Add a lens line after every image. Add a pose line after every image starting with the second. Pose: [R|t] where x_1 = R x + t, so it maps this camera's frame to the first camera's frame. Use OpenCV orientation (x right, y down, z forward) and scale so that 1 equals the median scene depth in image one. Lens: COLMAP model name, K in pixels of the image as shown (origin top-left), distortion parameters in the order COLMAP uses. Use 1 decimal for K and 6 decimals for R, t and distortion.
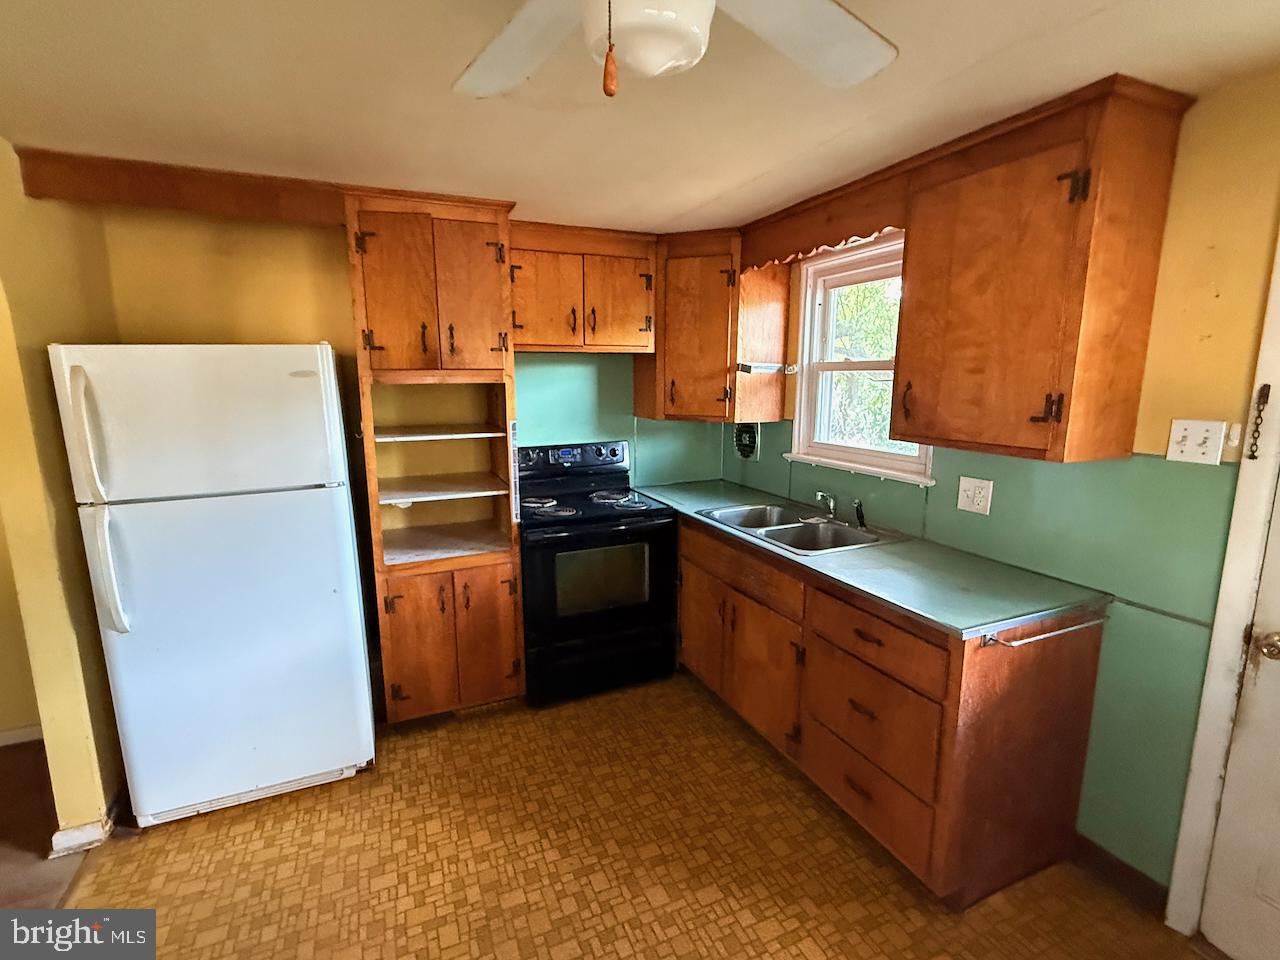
lens RADIAL K [[601.3, 0, 637.3], [0, 601.3, 480.2], [0, 0, 1]] dist [-0.001189, 0.000059]
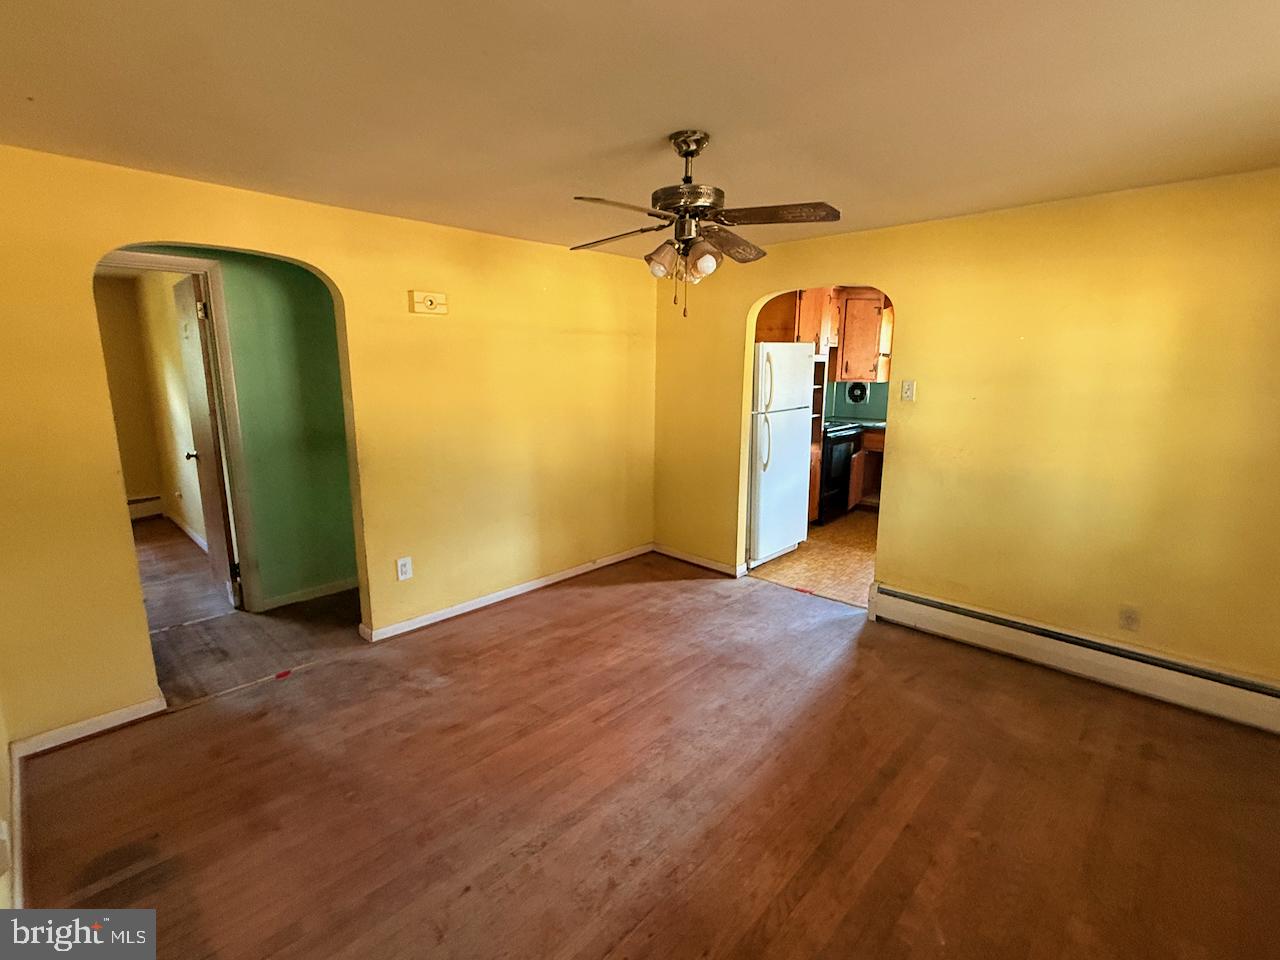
lens RADIAL K [[601.3, 0, 637.3], [0, 601.3, 480.2], [0, 0, 1]] dist [-0.001189, 0.000059]
pose [[0.925381, -0.069558, 0.372602, -1.651353], [0.061016, 0.997534, 0.034683, 0.138406], [-0.374096, -0.009360, 0.927343, -0.696801]]
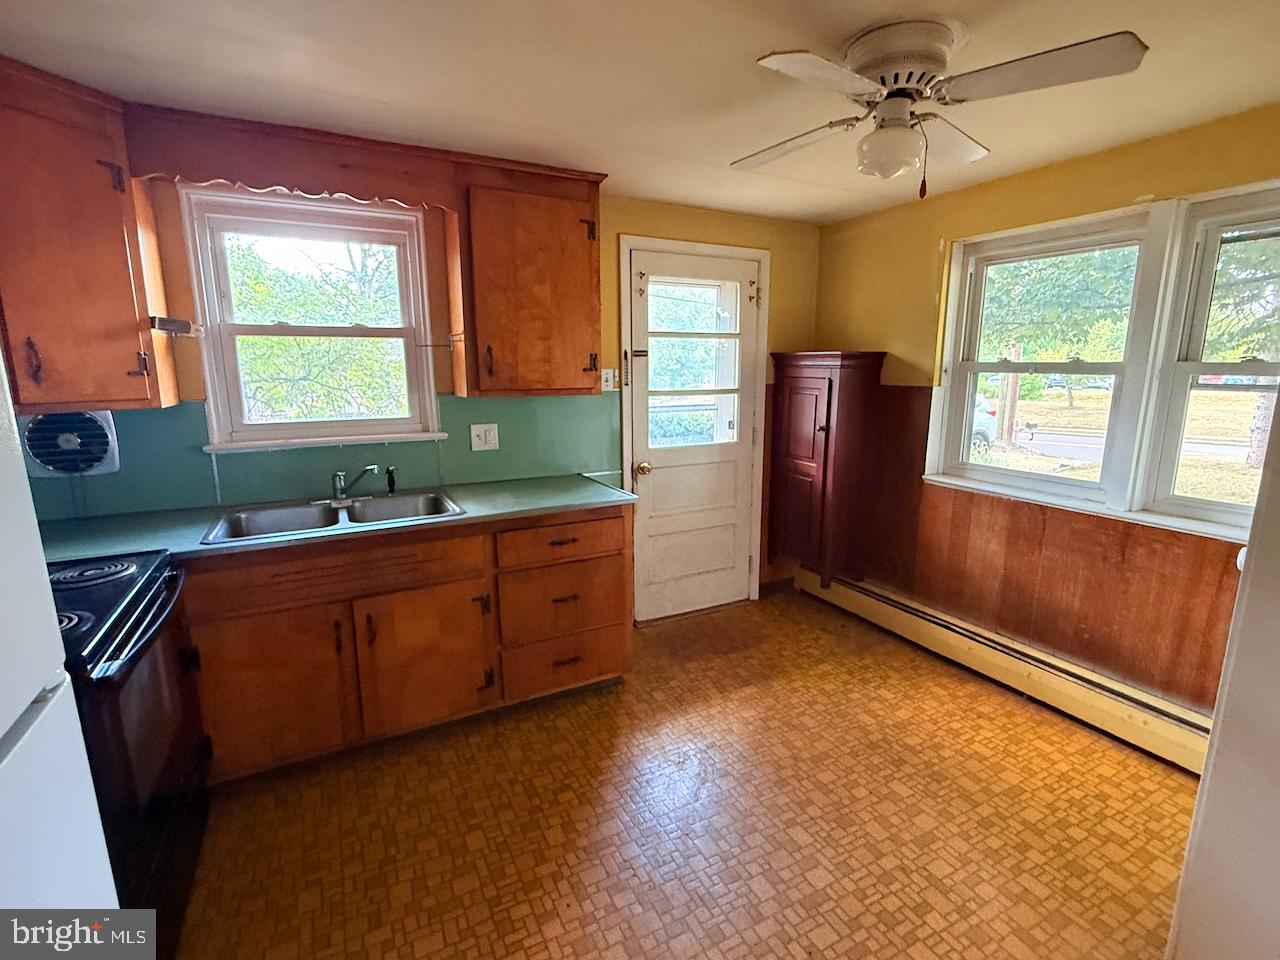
lens RADIAL K [[601.3, 0, 637.3], [0, 601.3, 480.2], [0, 0, 1]] dist [-0.001189, 0.000059]
pose [[-0.063161, -0.183936, 0.980907, -0.647495], [0.174089, 0.965769, 0.192308, -0.066542], [-0.982702, 0.182912, -0.028978, 0.633724]]
